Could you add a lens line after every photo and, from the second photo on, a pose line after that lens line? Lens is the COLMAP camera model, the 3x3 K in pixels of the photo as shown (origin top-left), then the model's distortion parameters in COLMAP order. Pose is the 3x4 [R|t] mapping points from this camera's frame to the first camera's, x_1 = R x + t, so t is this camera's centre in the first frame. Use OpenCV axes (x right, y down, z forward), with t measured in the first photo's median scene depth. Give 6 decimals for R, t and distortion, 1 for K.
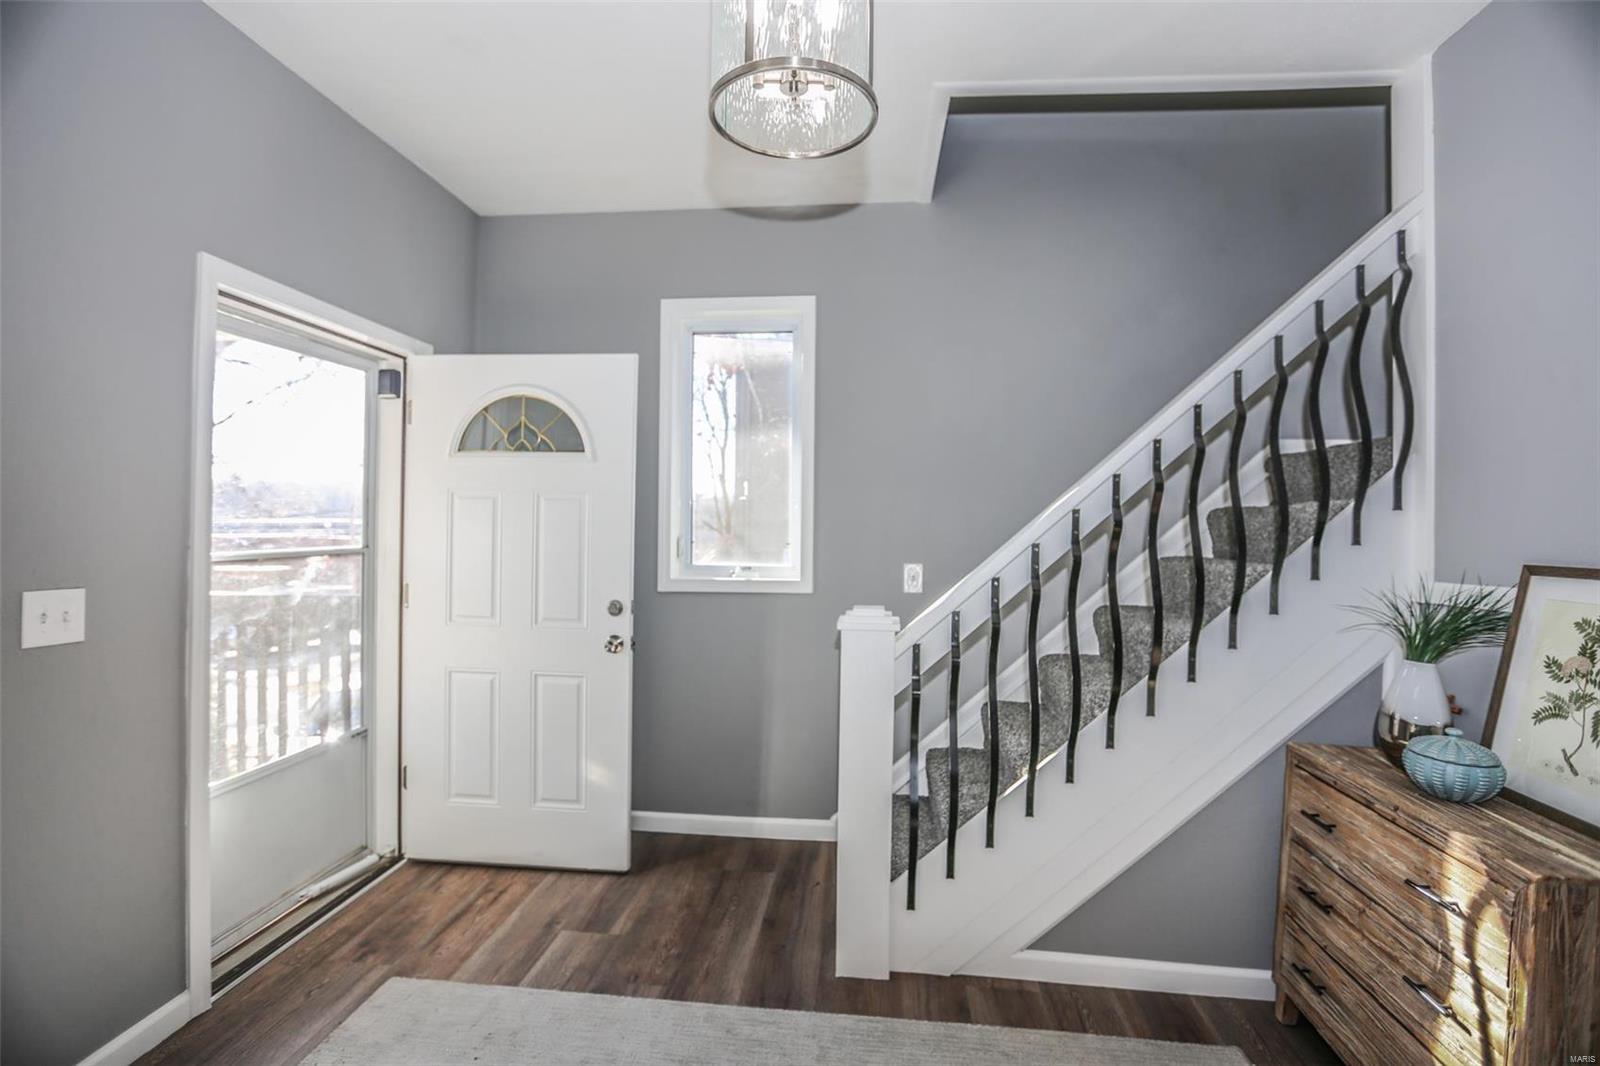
lens RADIAL K [[735.2, 0, 791.5], [0, 735.2, 528.0], [0, 0, 1]] dist [-0.052620, 0.021162]
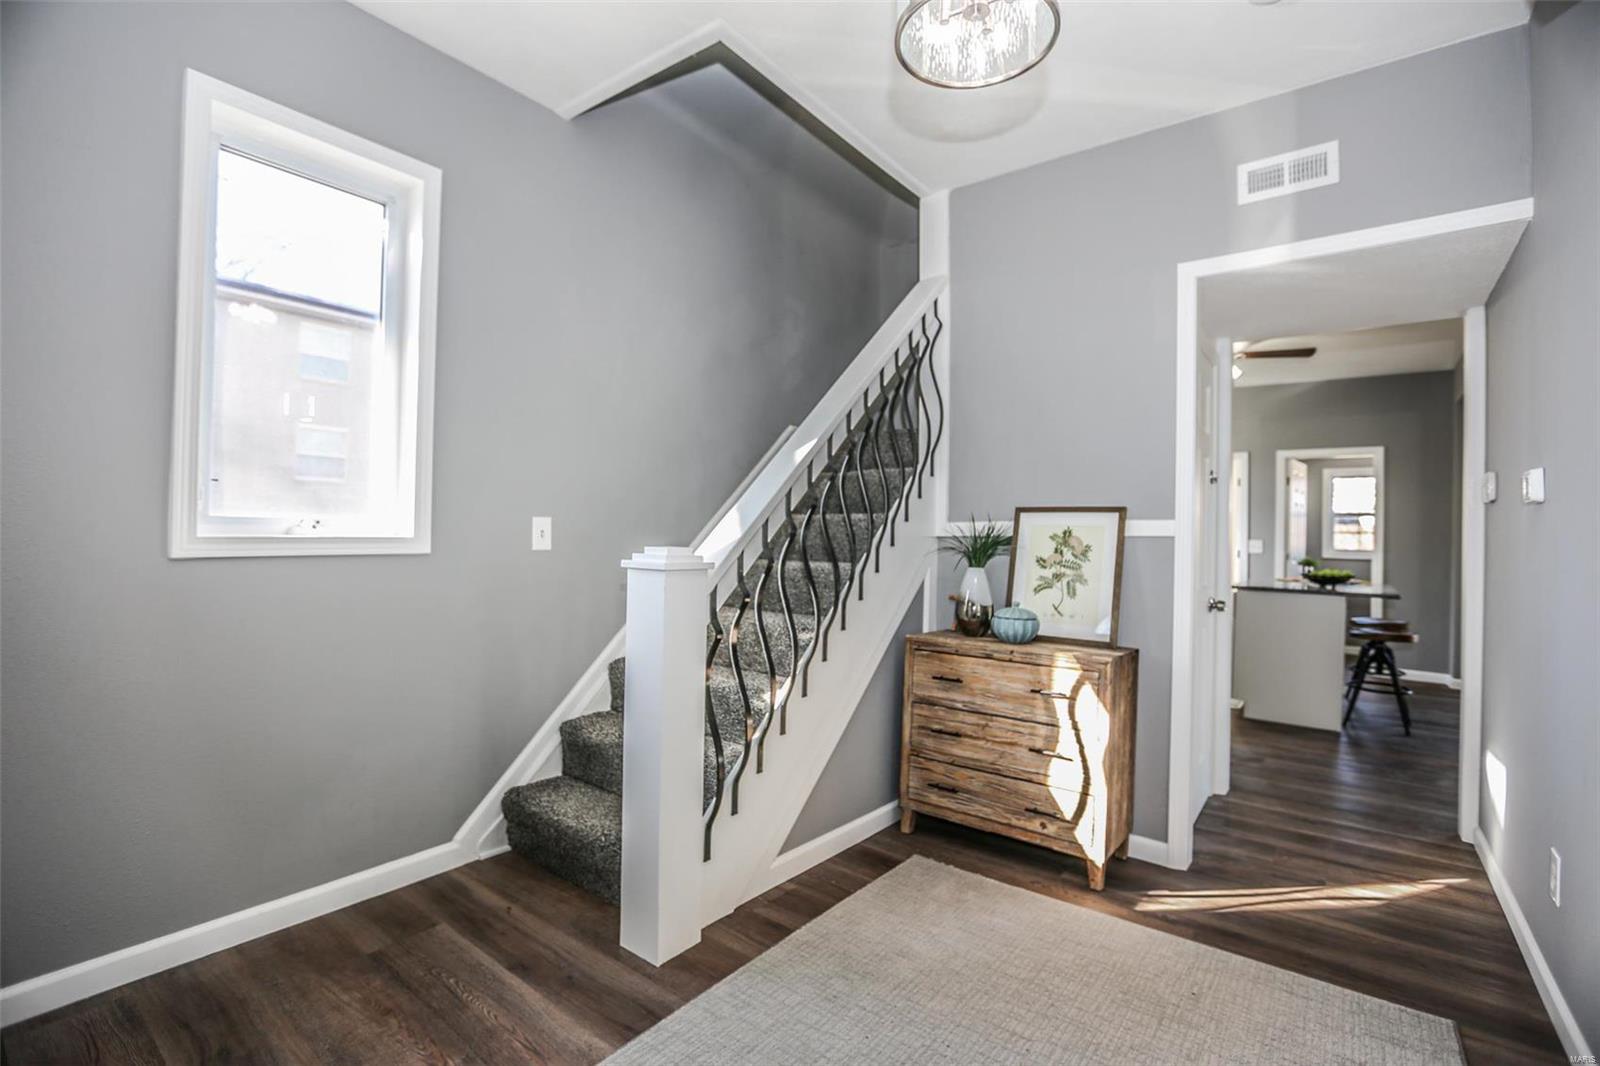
lens RADIAL K [[722.4, 0, 808.7], [0, 722.4, 525.4], [0, 0, 1]] dist [-0.039990, 0.019362]
pose [[0.526220, 0.009681, 0.850293, -0.737305], [-0.010364, 0.999934, -0.004971, 0.108158], [-0.850285, -0.006197, 0.526286, 0.493844]]
